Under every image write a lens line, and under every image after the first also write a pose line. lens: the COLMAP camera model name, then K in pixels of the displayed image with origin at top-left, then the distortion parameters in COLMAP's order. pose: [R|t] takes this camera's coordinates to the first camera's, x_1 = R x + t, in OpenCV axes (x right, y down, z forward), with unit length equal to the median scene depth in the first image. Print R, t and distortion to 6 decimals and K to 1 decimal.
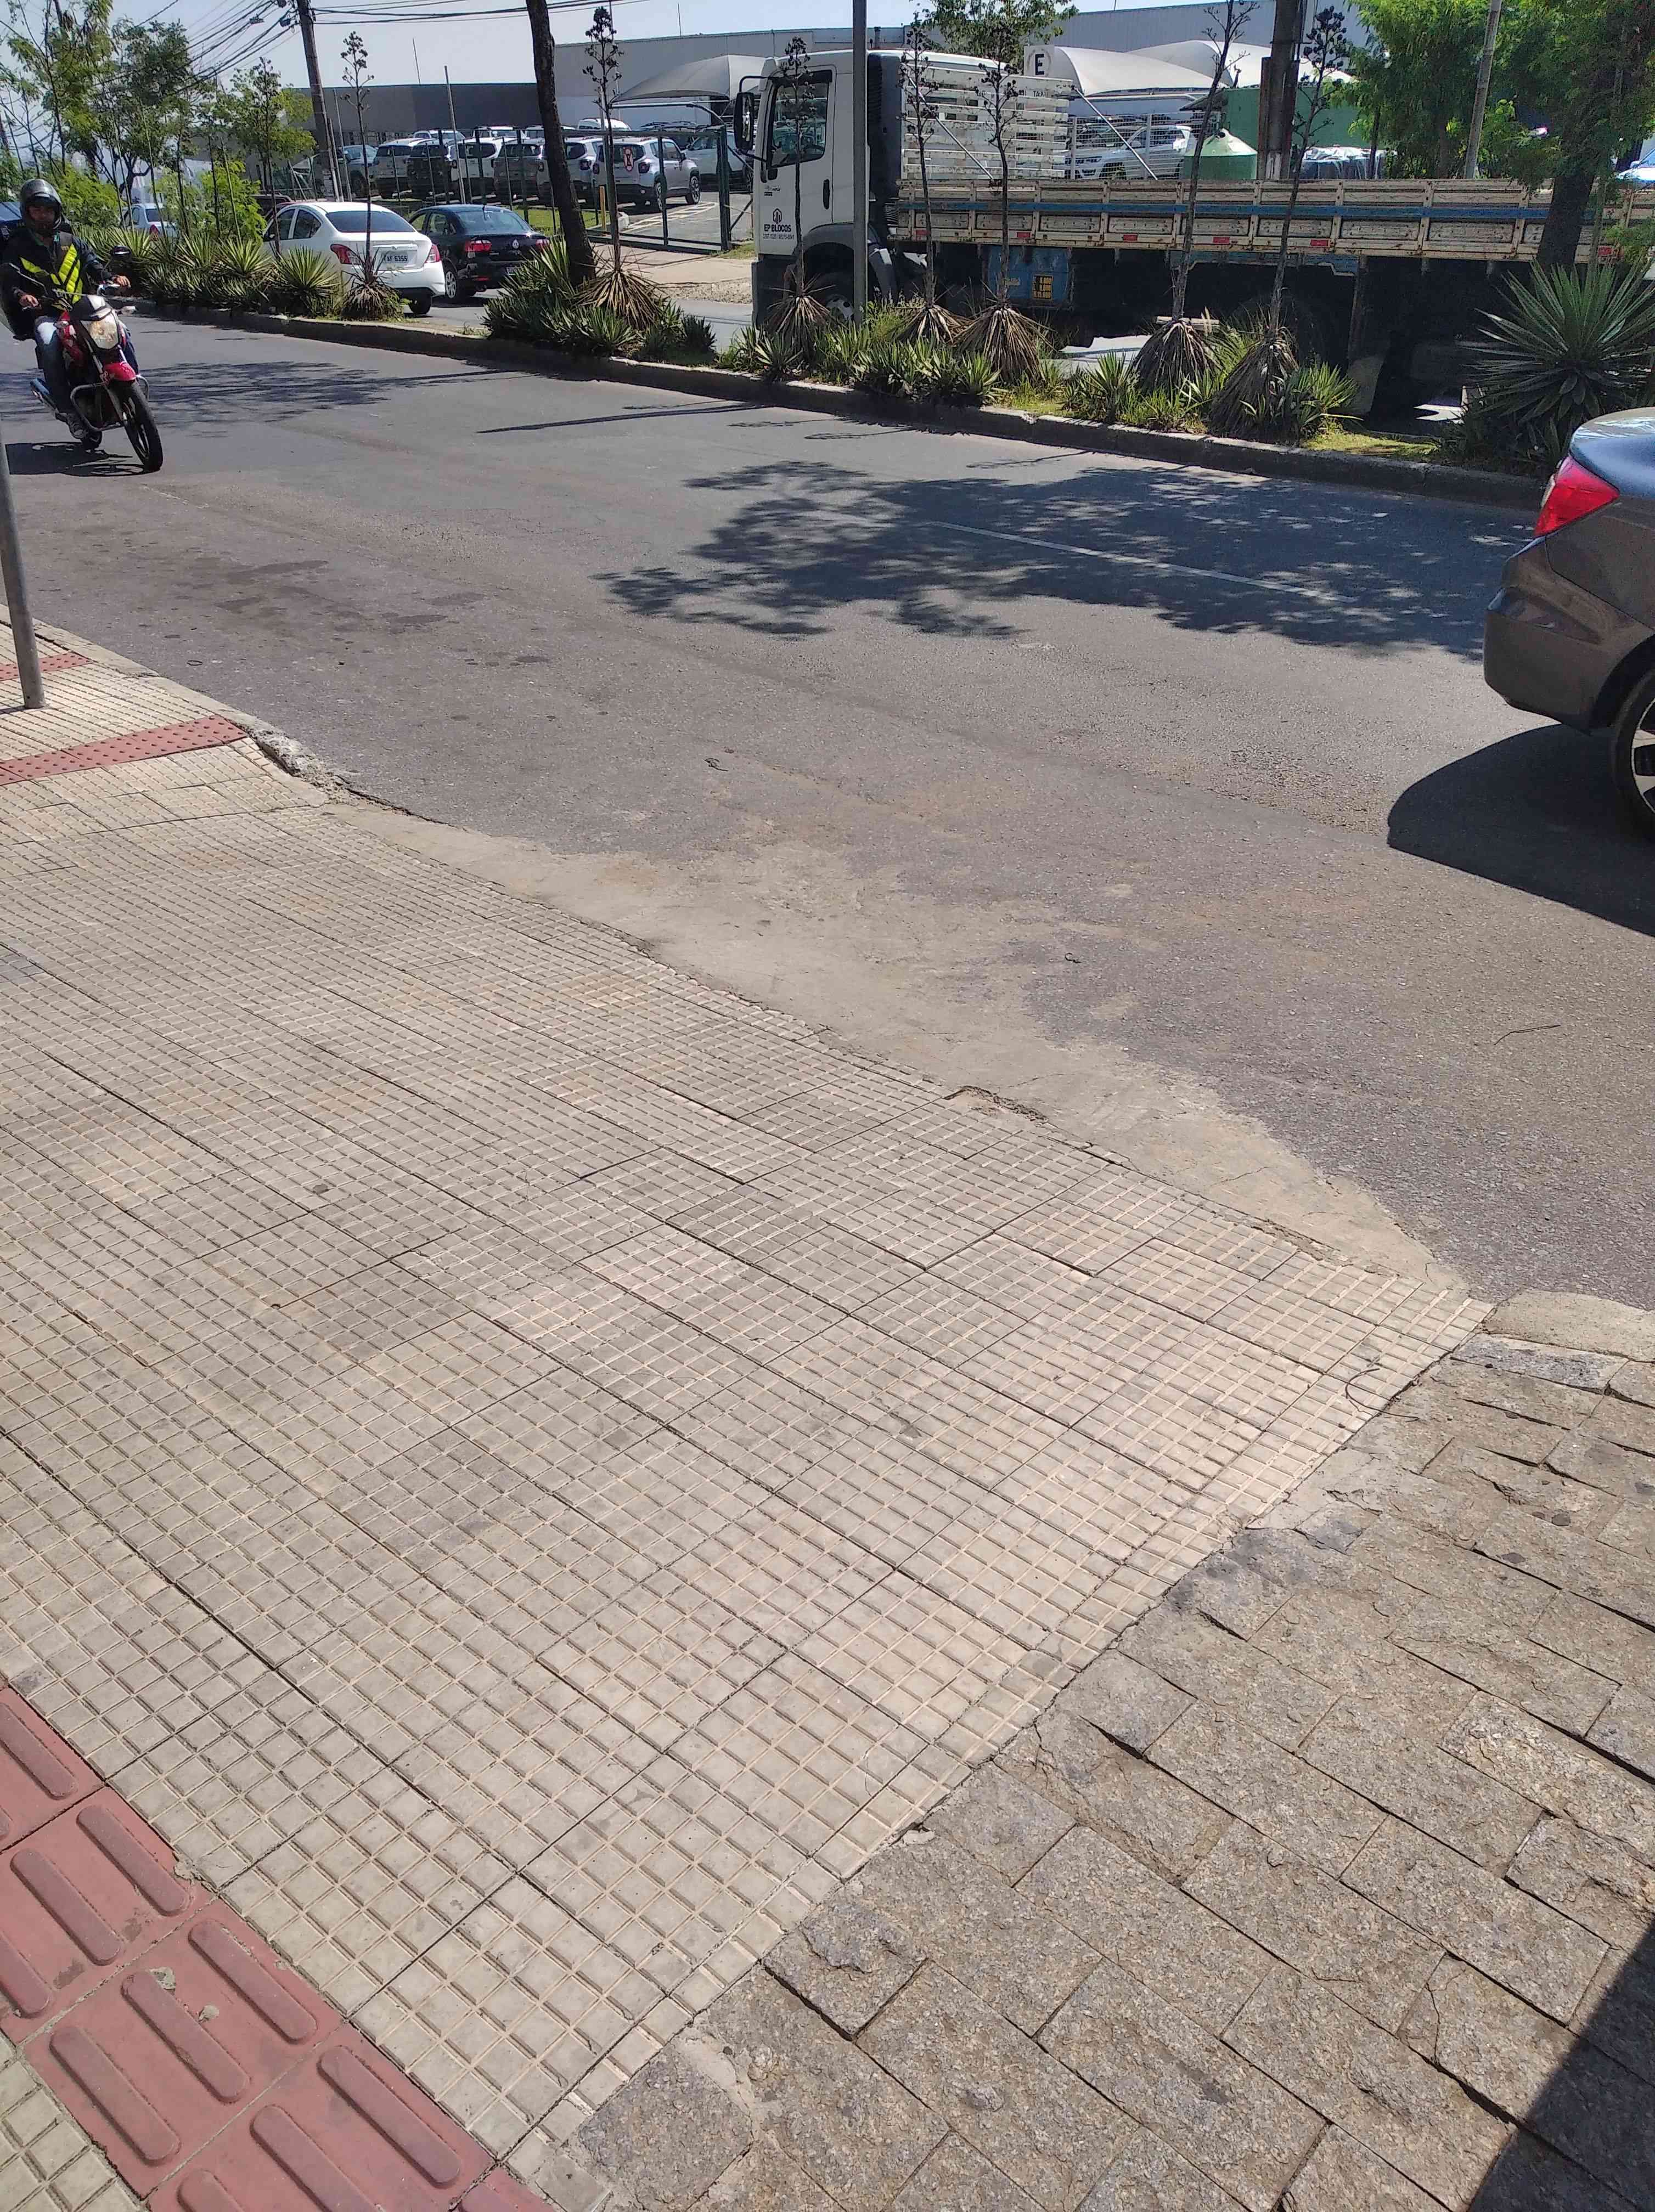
lens RADIAL K [[1653.6, 0, 827.8], [0, 1653.6, 1033.8], [0, 0, 1]] dist [0.047837, -0.055524]
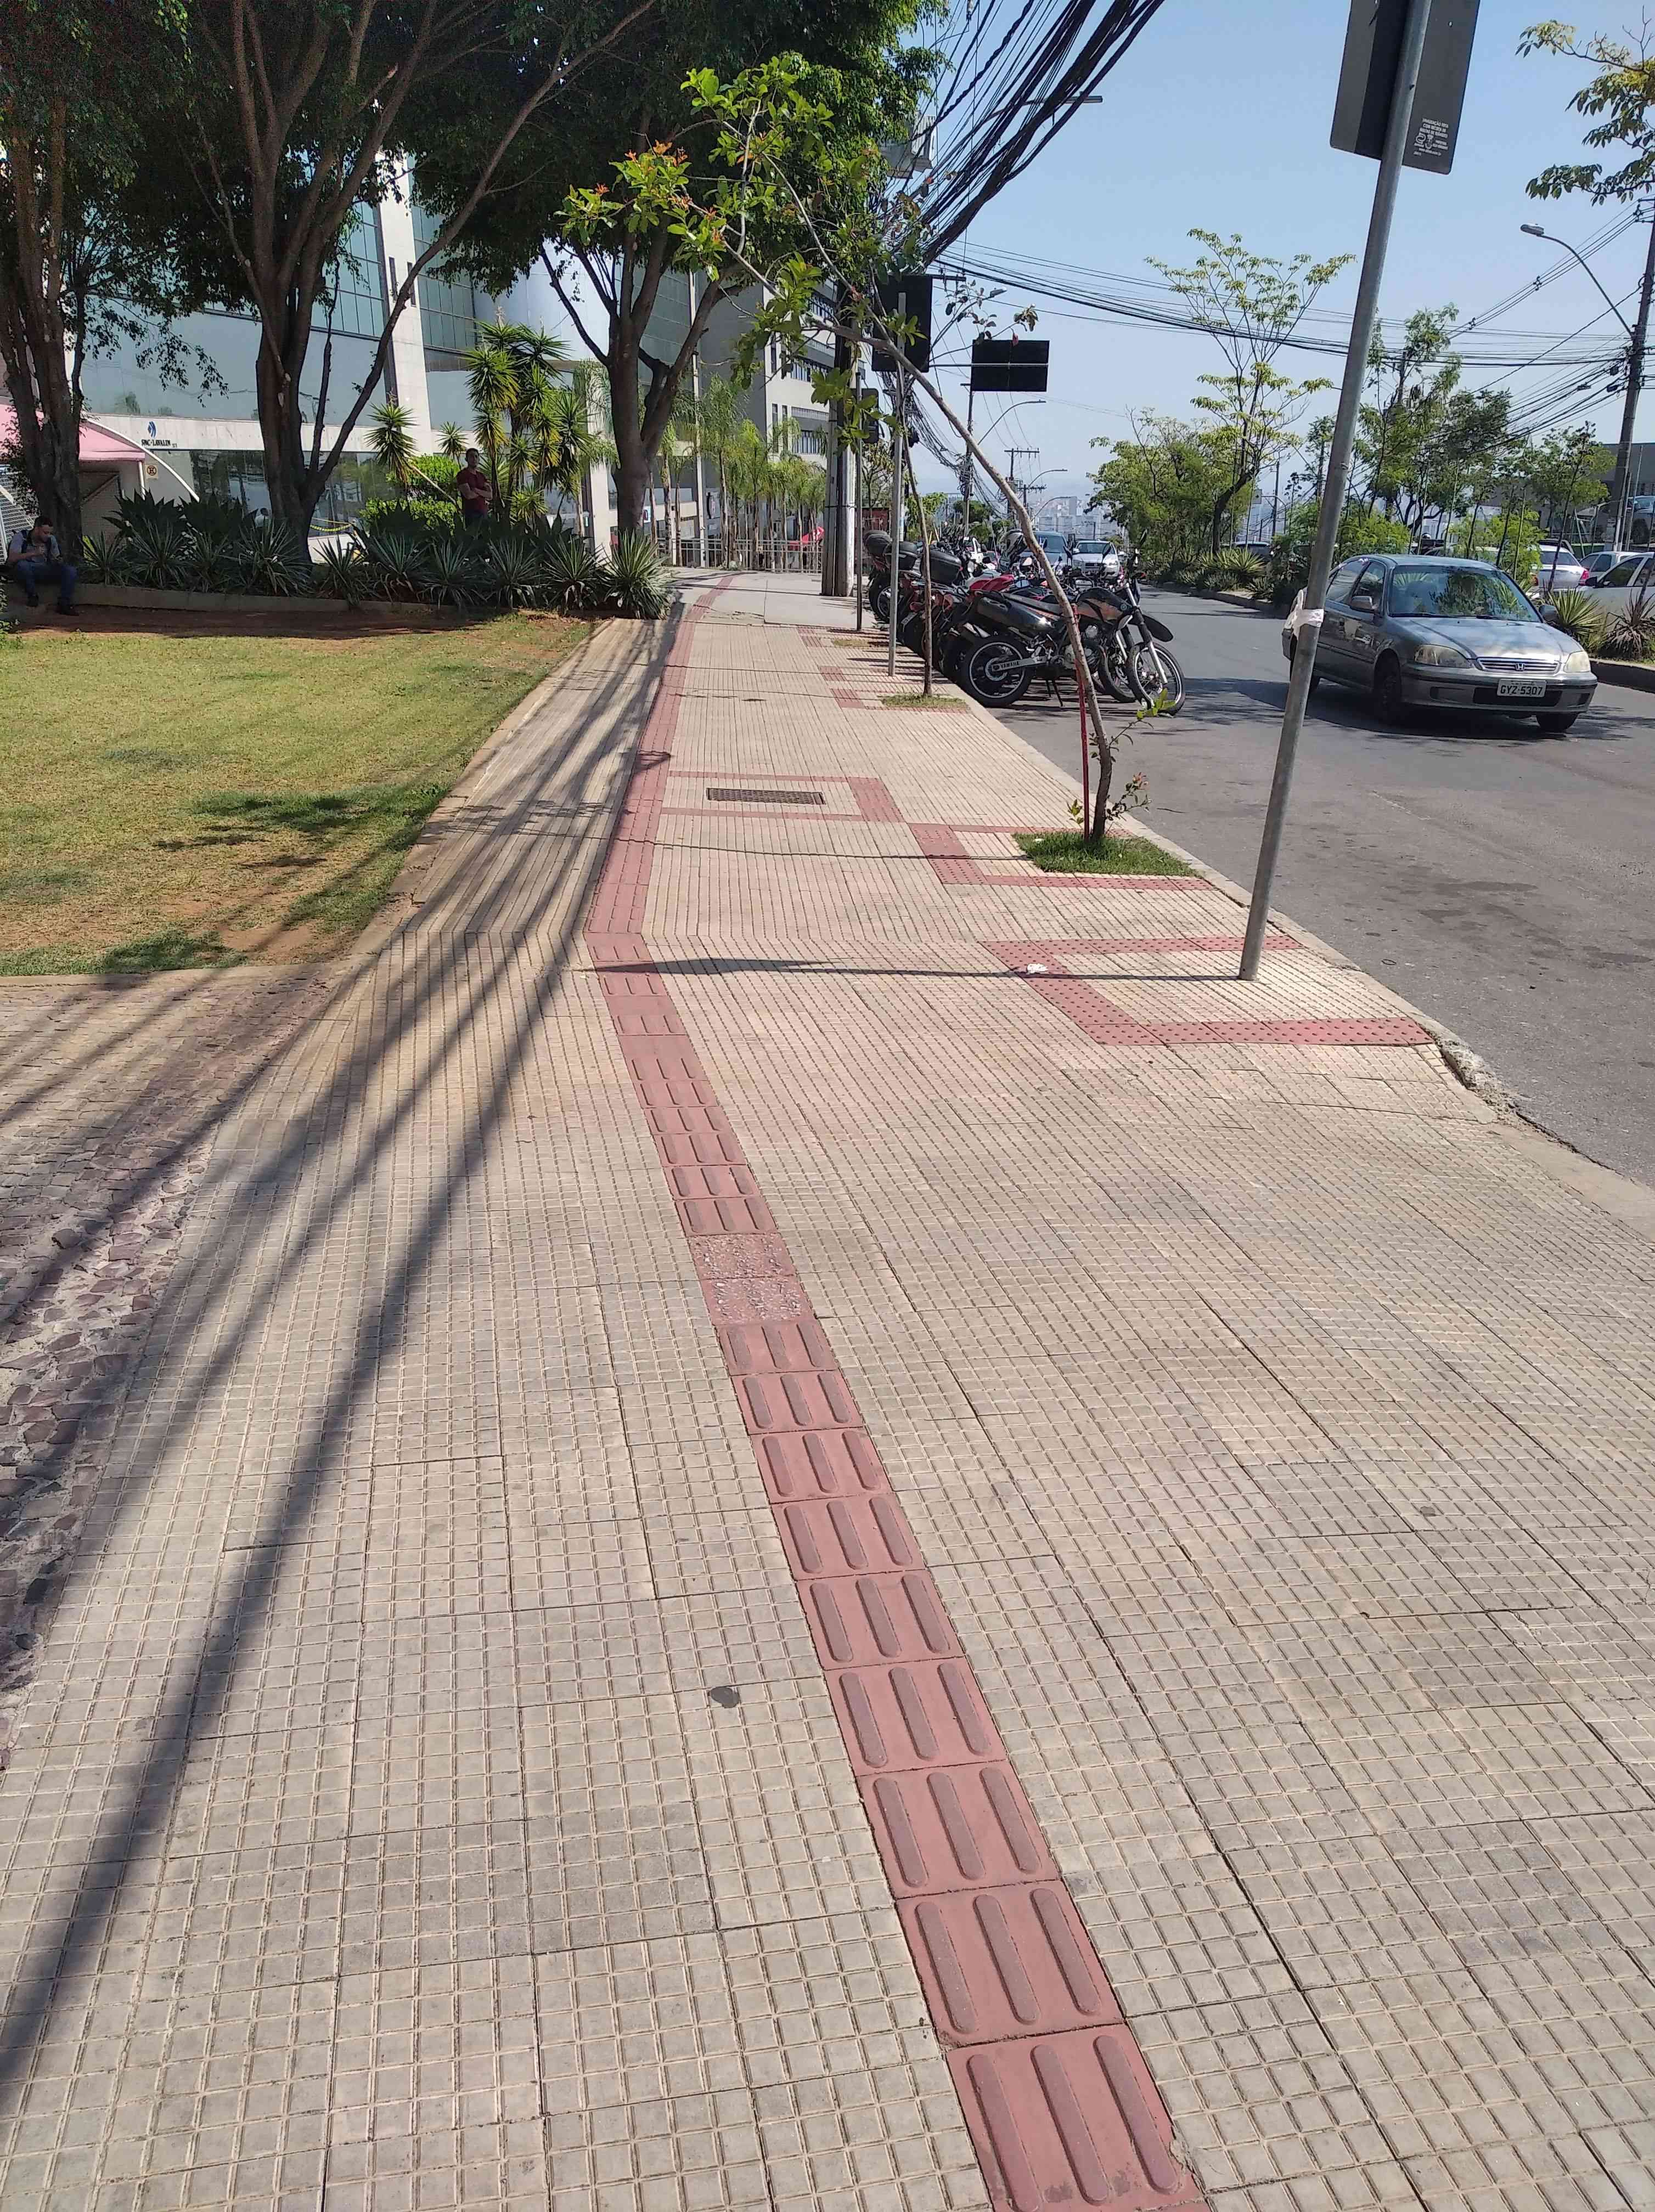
lens RADIAL K [[1653.6, 0, 827.8], [0, 1653.6, 1033.8], [0, 0, 1]] dist [0.047837, -0.055524]
pose [[0.812378, 0.204552, -0.546078, -0.095736], [-0.286939, 0.955463, -0.068965, -0.005728], [0.507650, 0.212717, 0.834891, -0.054294]]
